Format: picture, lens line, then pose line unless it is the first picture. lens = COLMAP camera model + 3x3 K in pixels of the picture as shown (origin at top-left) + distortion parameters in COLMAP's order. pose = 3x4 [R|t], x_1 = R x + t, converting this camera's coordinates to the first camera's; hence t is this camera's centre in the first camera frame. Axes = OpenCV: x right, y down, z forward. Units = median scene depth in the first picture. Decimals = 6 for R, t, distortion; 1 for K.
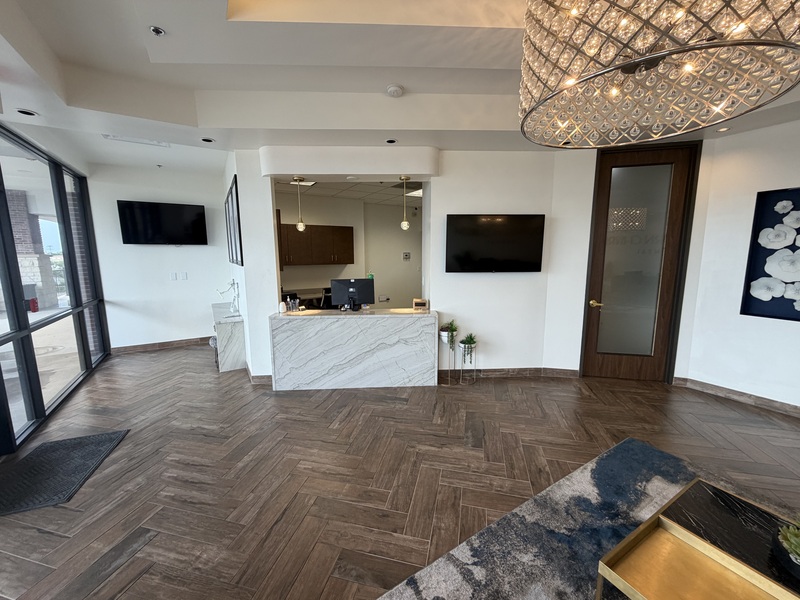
lens RADIAL K [[320.1, 0, 399.0], [0, 320.1, 300.8], [0, 0, 1]] dist [-0.004629, -0.000439]
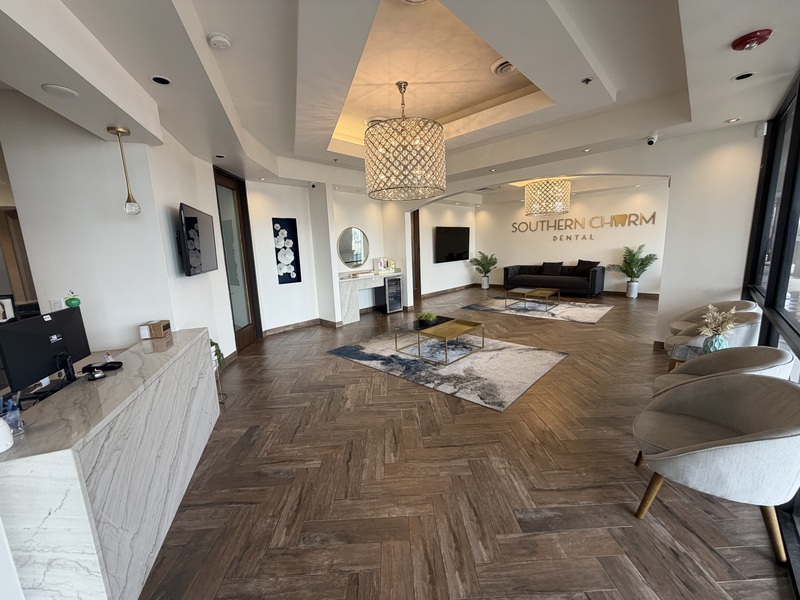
lens RADIAL K [[320.1, 0, 398.3], [0, 320.1, 300.6], [0, 0, 1]] dist [-0.004629, -0.000439]
pose [[-0.274761, -0.146445, 0.950295, -1.455049], [0.179895, 0.963051, 0.200424, -0.184857], [-0.944534, 0.226022, -0.238265, 1.373021]]
